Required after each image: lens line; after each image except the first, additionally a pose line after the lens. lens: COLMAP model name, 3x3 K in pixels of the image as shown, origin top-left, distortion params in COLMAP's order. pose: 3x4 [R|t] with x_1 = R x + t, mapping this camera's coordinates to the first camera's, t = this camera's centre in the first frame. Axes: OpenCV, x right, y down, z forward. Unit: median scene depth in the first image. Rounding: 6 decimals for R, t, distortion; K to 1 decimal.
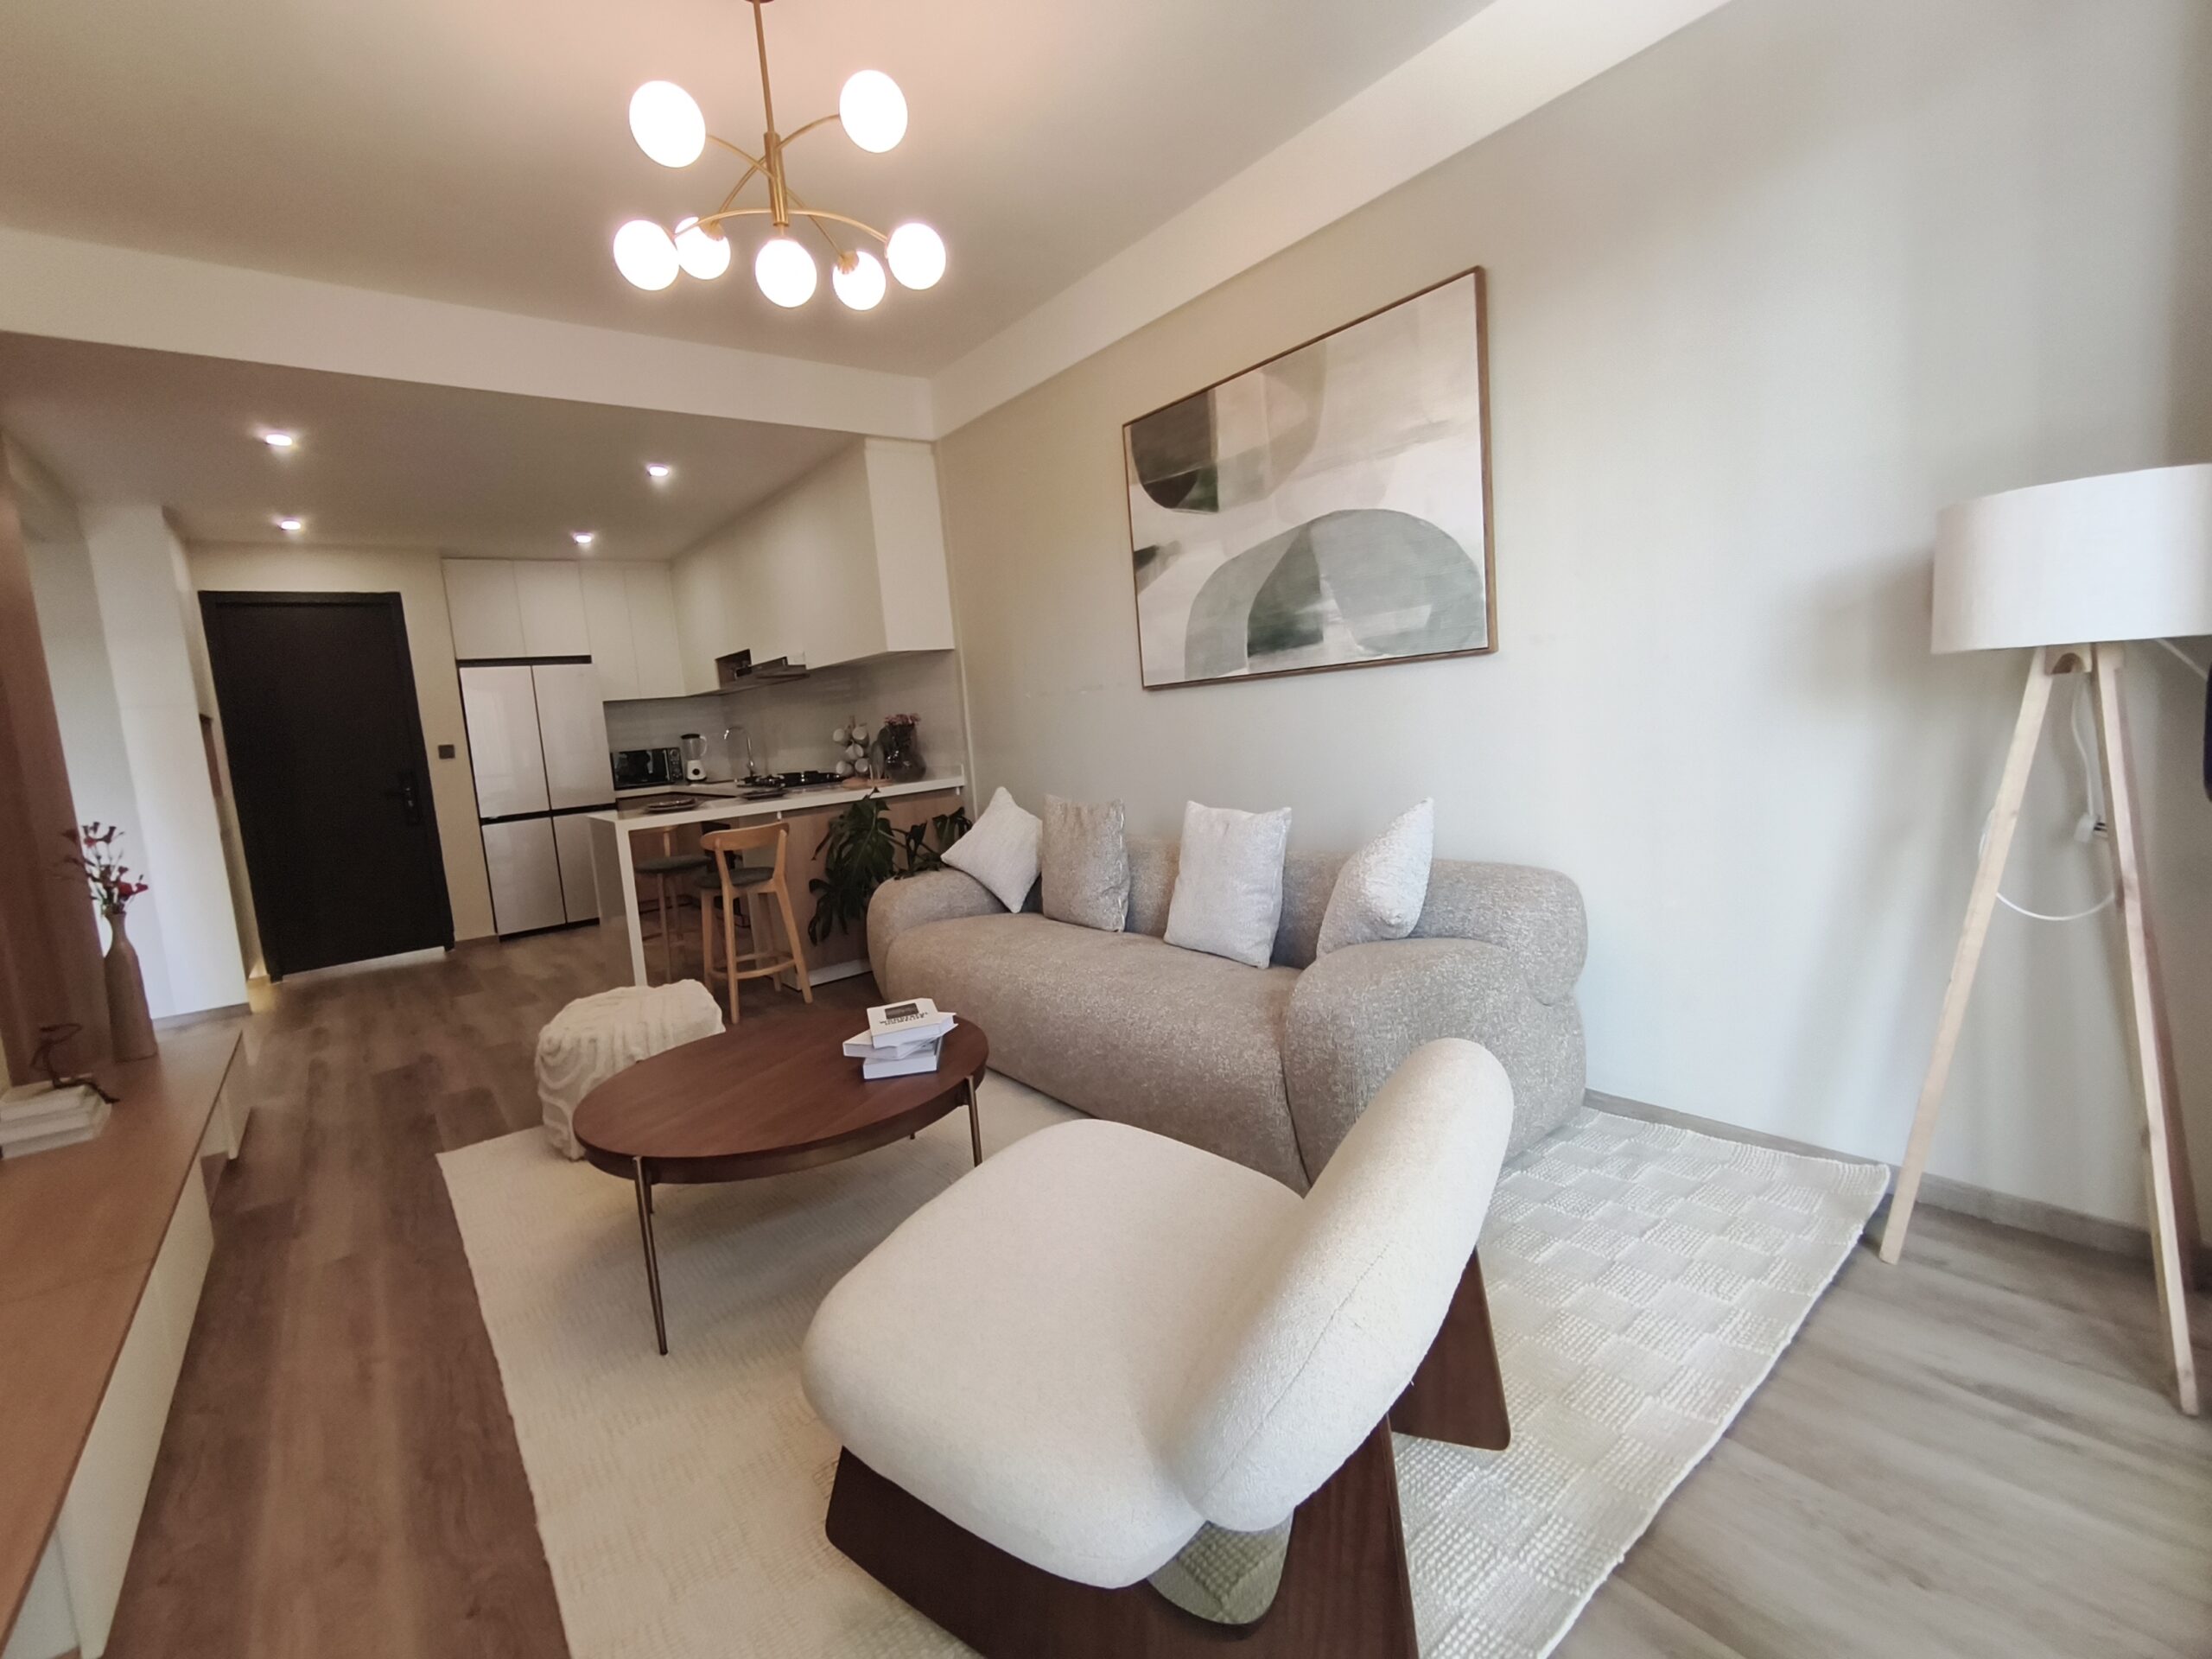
lens RADIAL K [[899.9, 0, 1002.6], [0, 899.9, 830.1], [0, 0, 1]] dist [-0.000015, -0.000152]
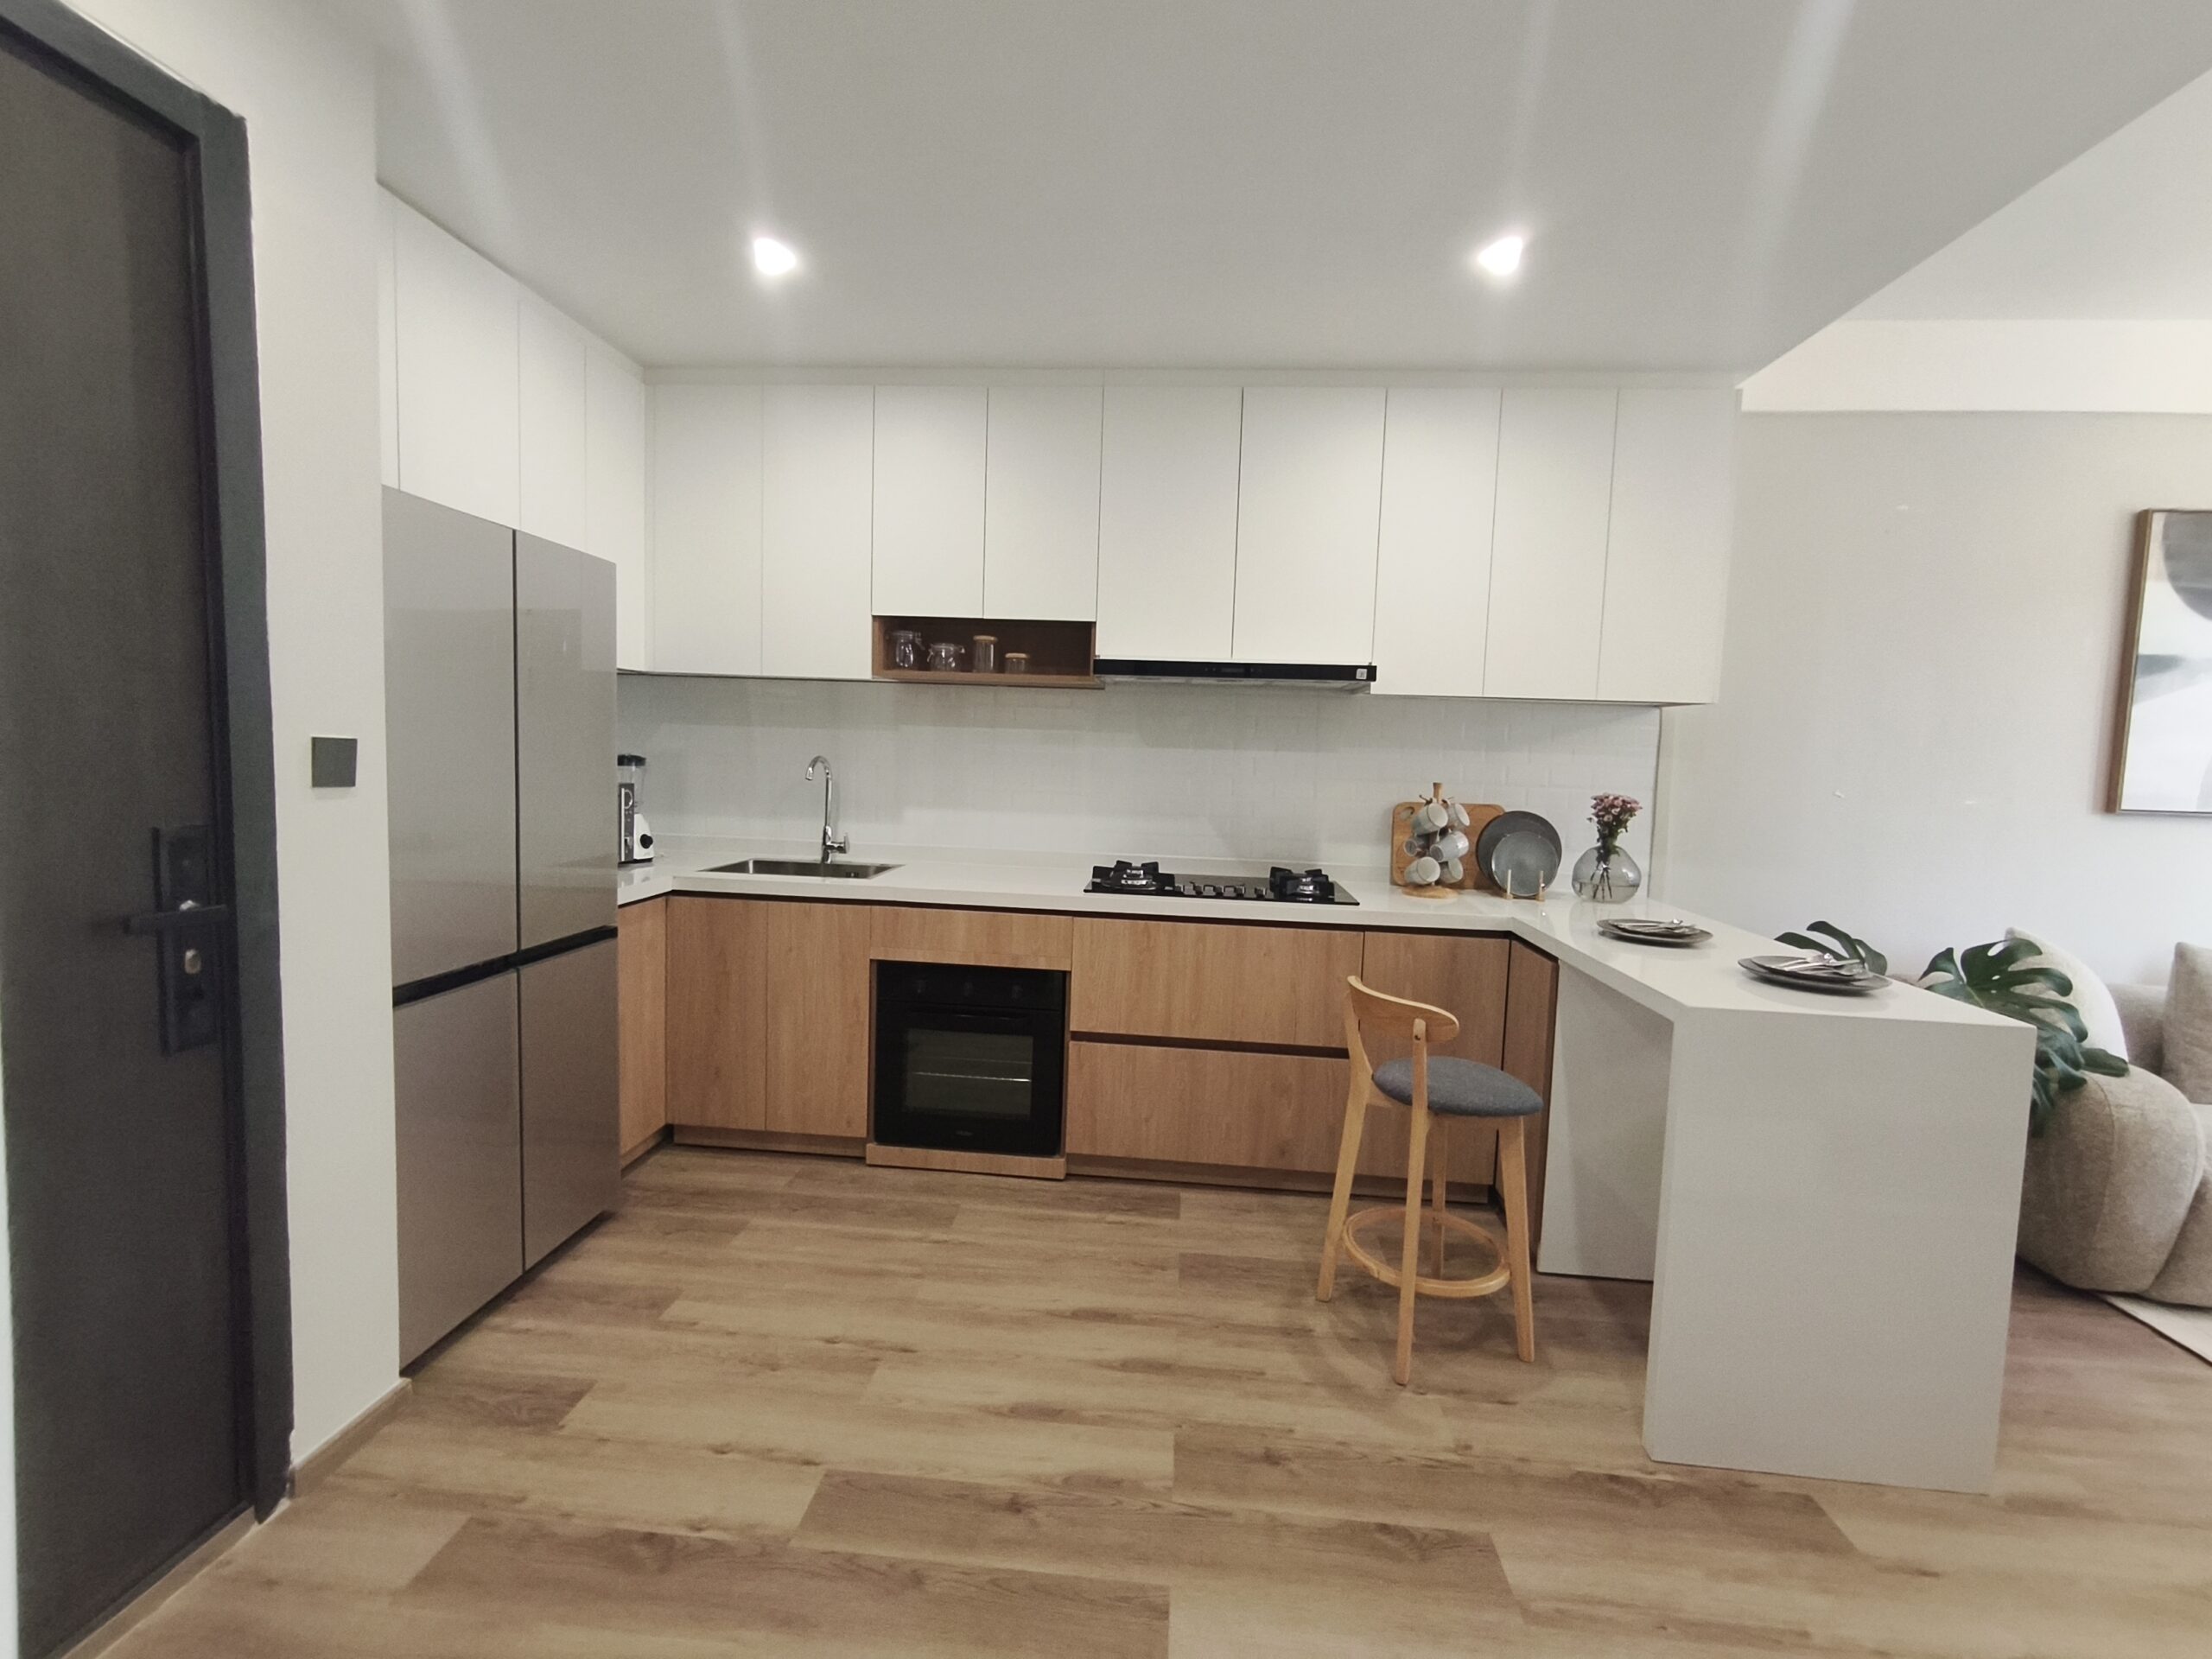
lens RADIAL K [[978.4, 0, 1096.6], [0, 978.4, 810.2], [0, 0, 1]] dist [-0.001440, 0.000001]
pose [[0.679089, 0.063377, 0.731315, -1.499284], [0.000222, 0.996248, -0.086543, -0.103961], [-0.734056, 0.058933, 0.676527, 1.390279]]
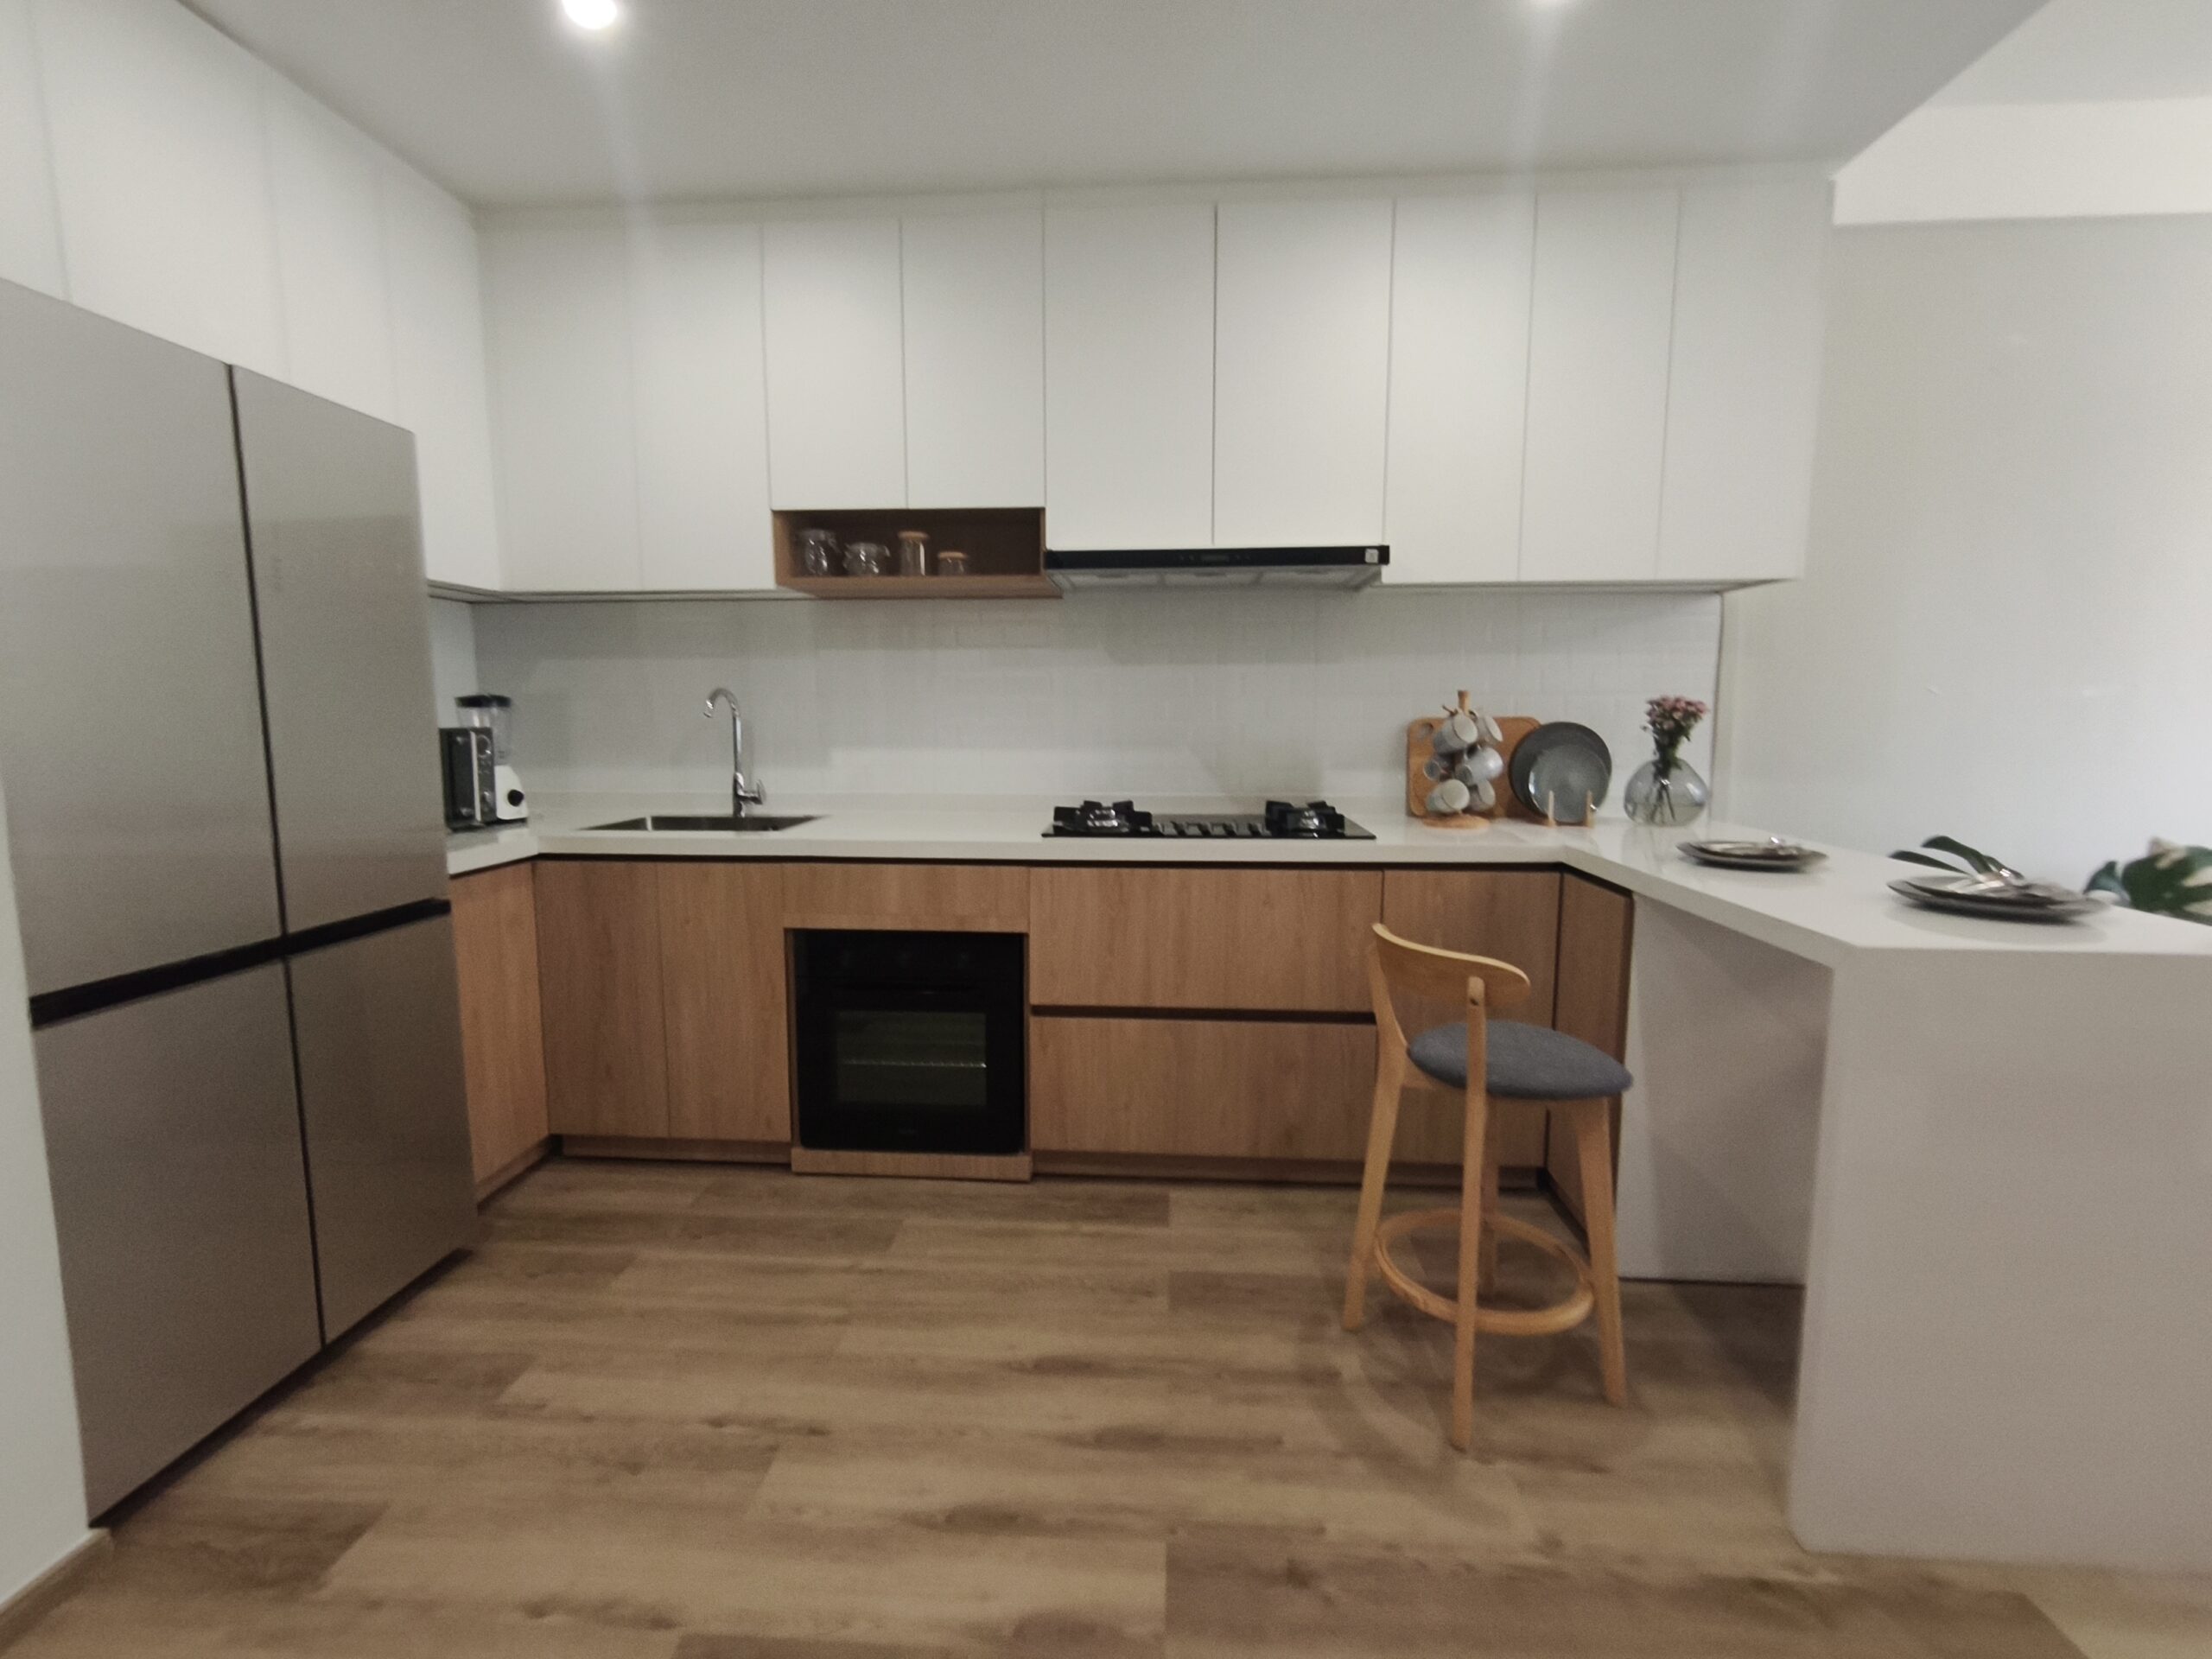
lens RADIAL K [[983.5, 0, 1106.0], [0, 983.5, 829.5], [0, 0, 1]] dist [-0.000448, 0.000122]
pose [[0.662997, -0.006154, 0.748597, -1.327816], [0.038366, 0.998931, -0.025768, -0.087069], [-0.747638, 0.045804, 0.662525, 1.511655]]
